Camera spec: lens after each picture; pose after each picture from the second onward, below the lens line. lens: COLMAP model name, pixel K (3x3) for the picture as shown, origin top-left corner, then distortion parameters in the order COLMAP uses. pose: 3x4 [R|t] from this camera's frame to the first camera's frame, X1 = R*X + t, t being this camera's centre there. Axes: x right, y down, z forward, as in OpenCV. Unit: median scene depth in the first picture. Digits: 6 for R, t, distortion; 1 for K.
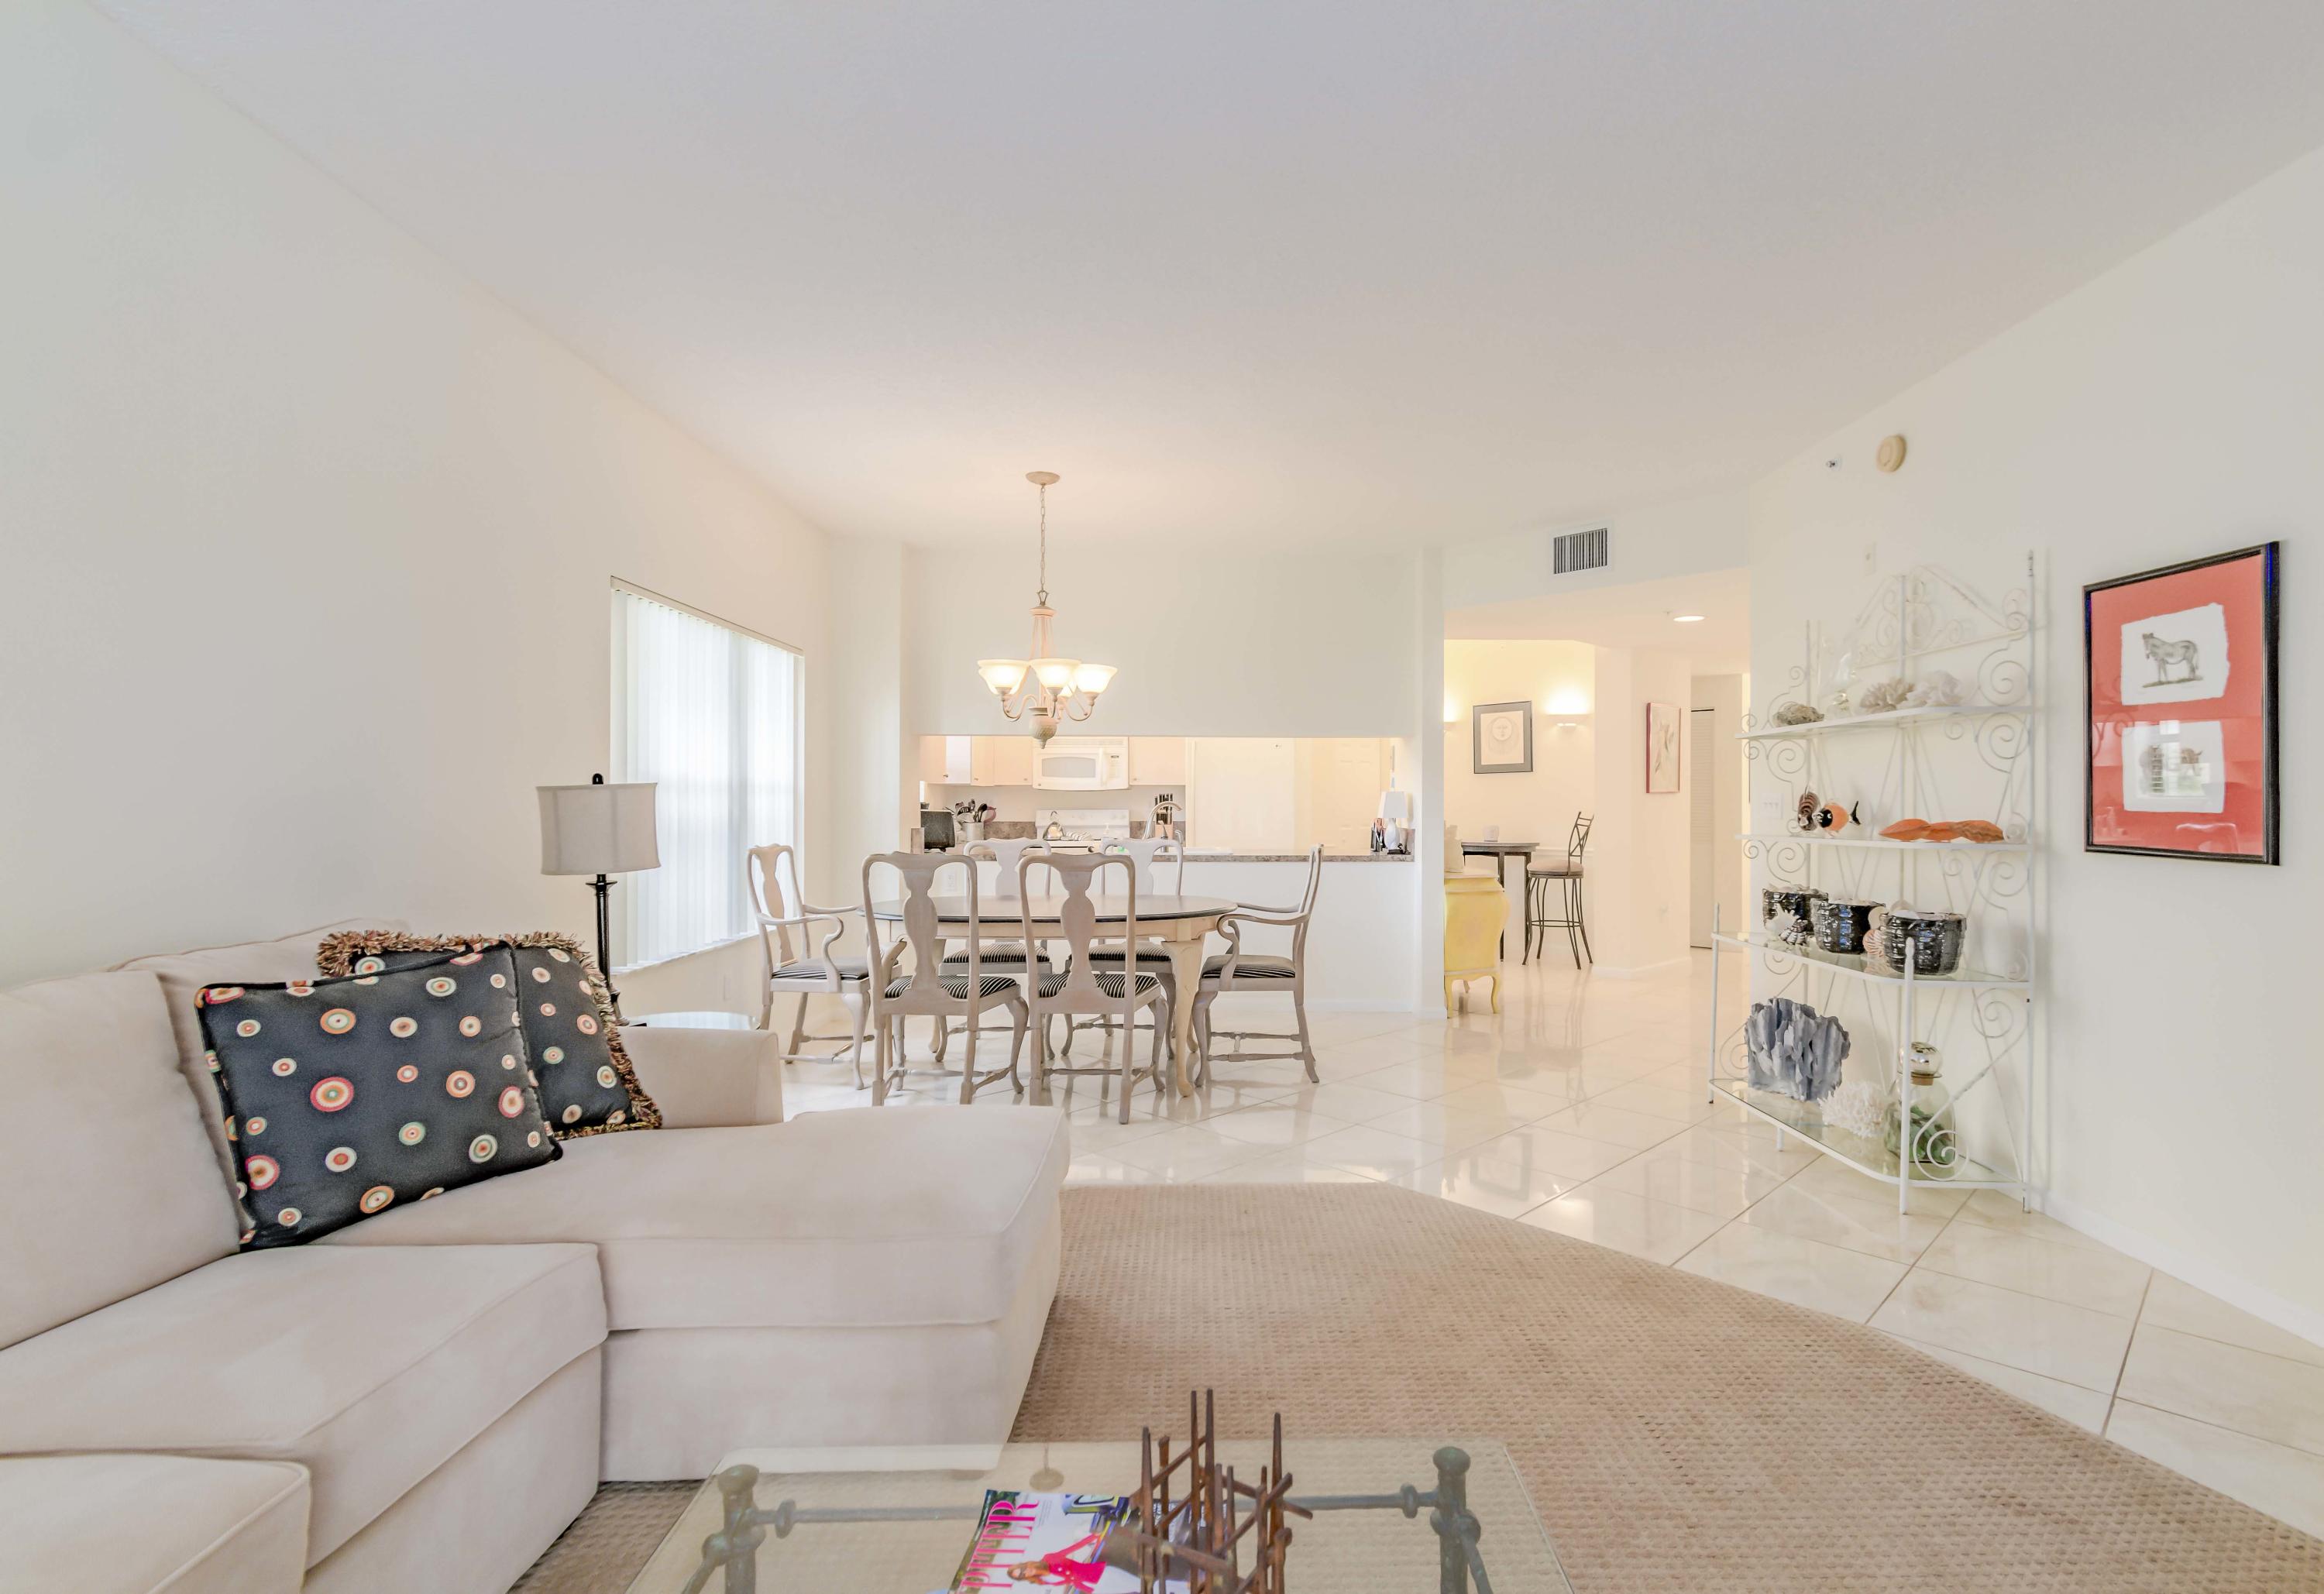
lens RADIAL K [[1060.0, 0, 1173.7], [0, 1060.0, 787.8], [0, 0, 1]] dist [0.000513, 0.000276]
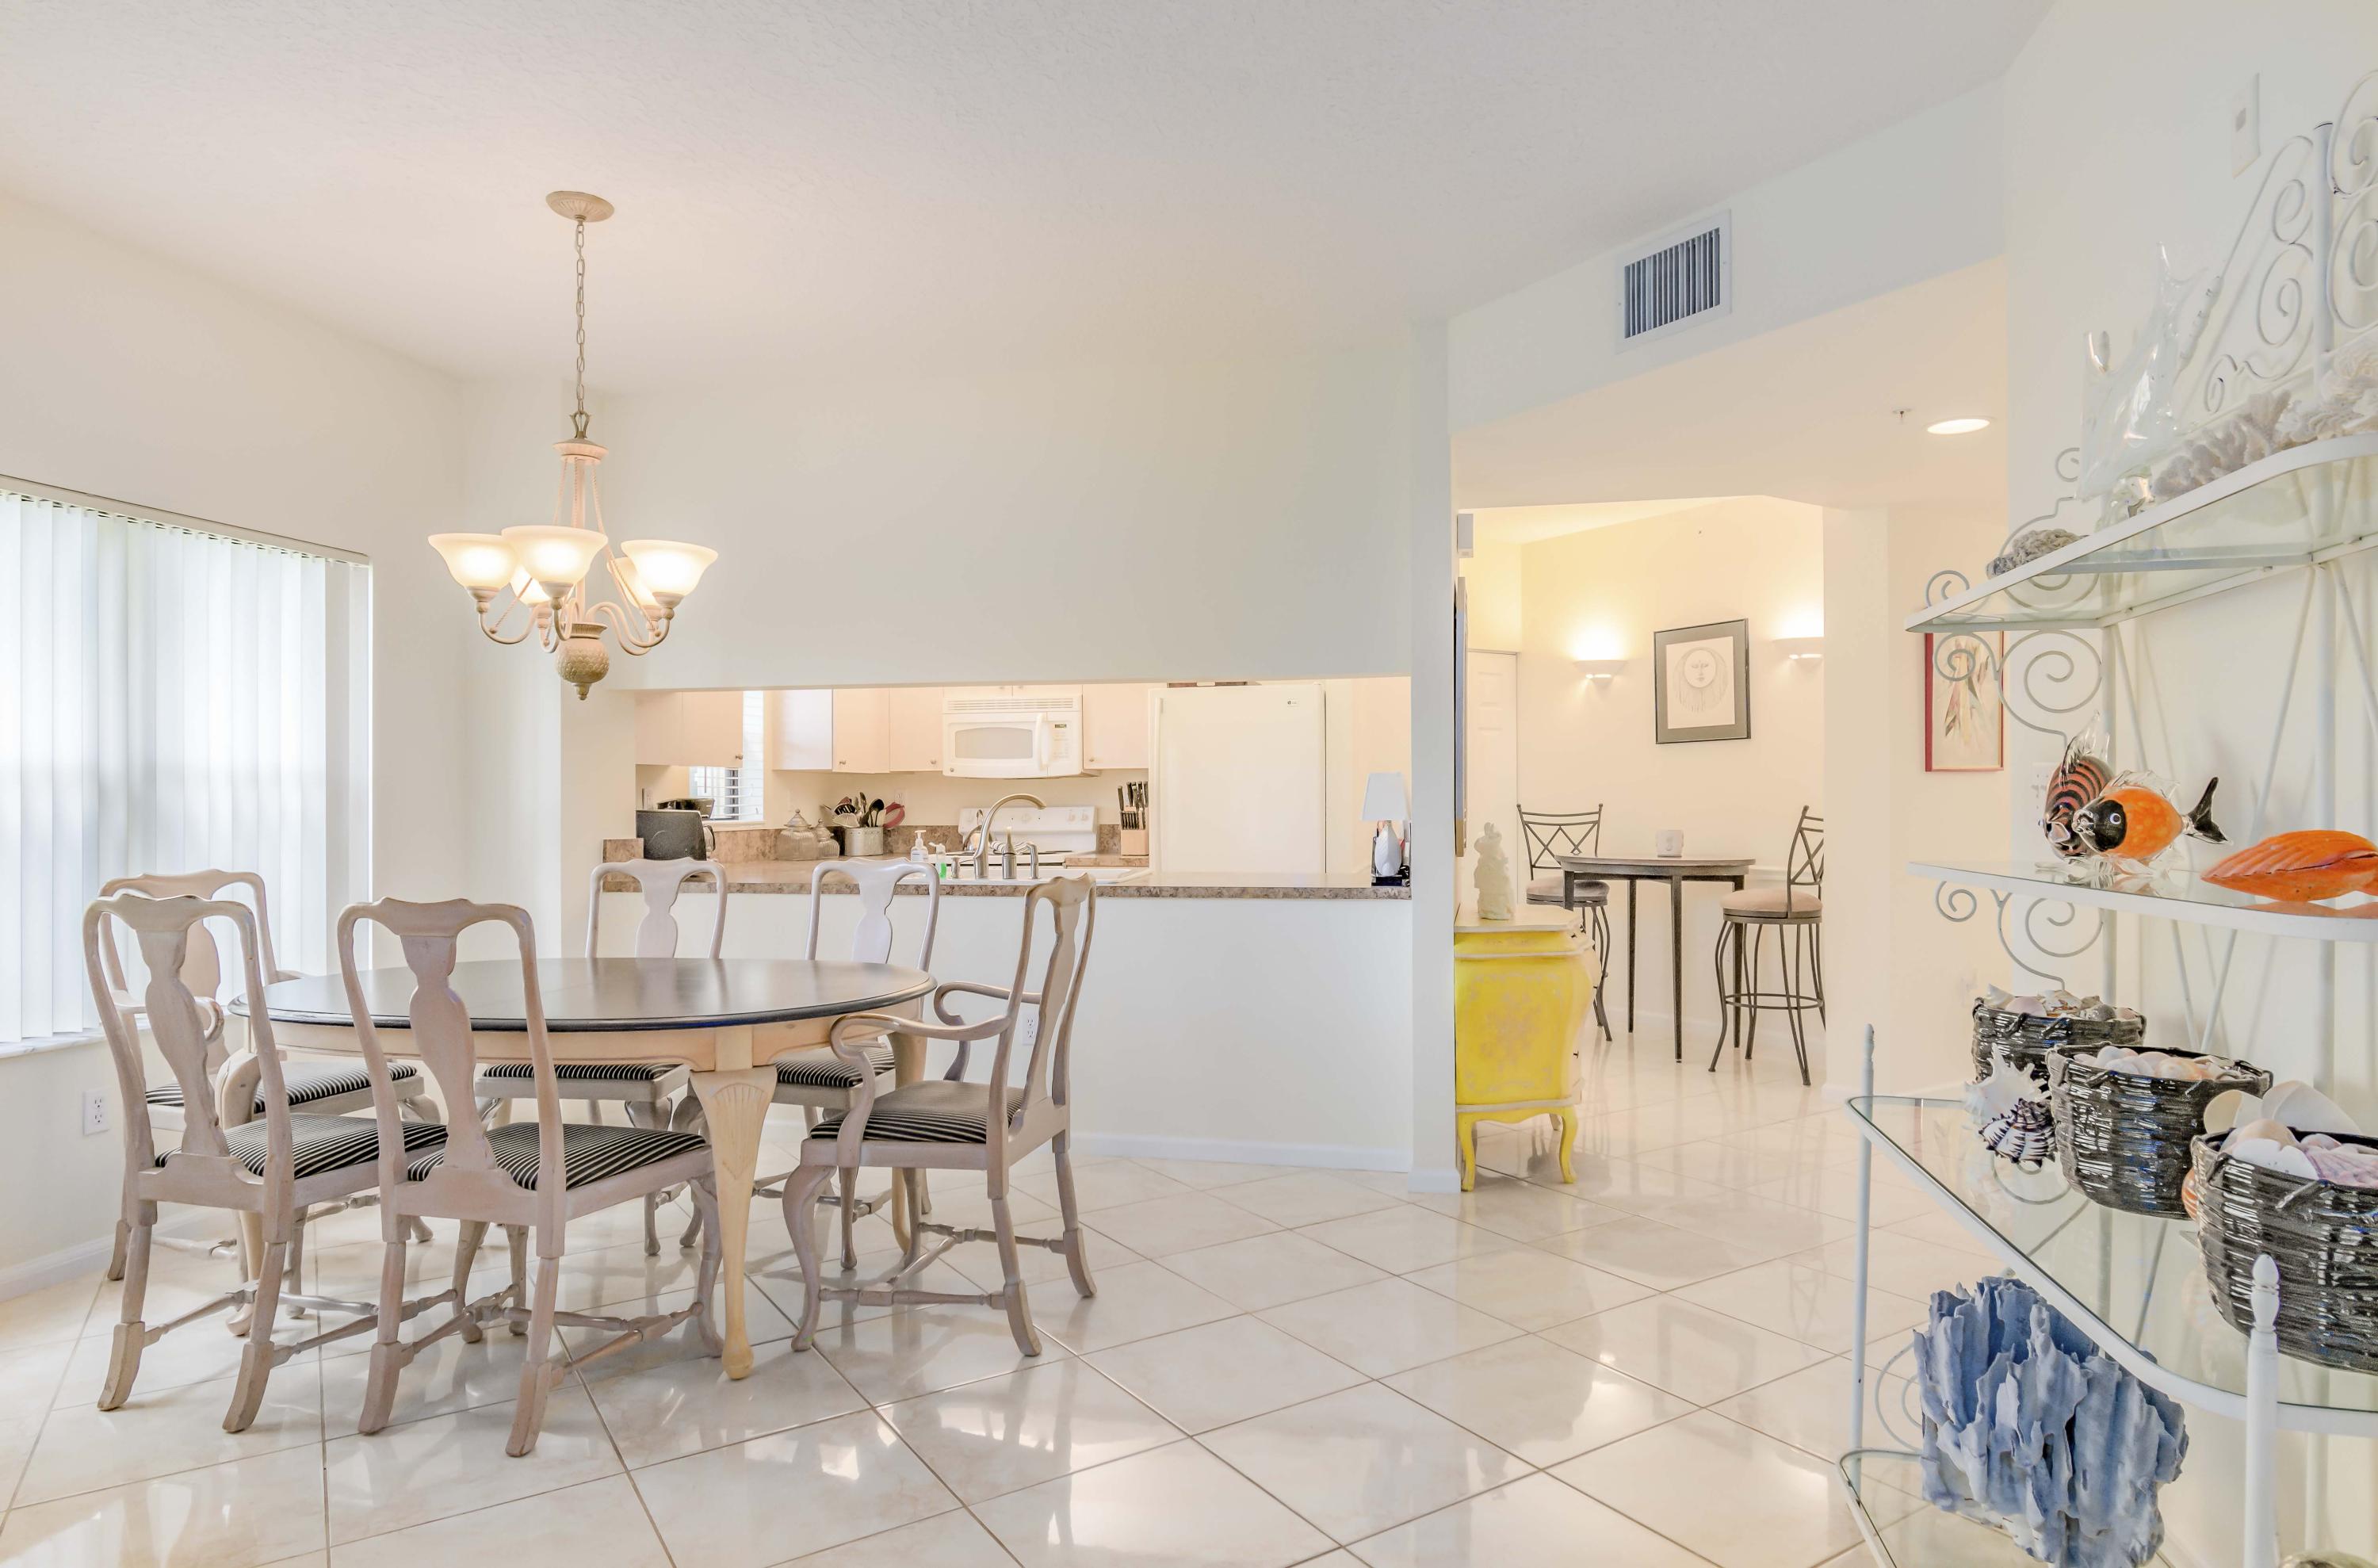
lens RADIAL K [[1309.5, 0, 1189.0], [0, 1309.5, 784.0], [0, 0, 1]] dist [0.002760, -0.002744]
pose [[0.979691, -0.009467, -0.200289, 0.279676], [0.010404, 0.999939, 0.003625, 0.006711], [0.200242, -0.005635, 0.979730, 0.347637]]
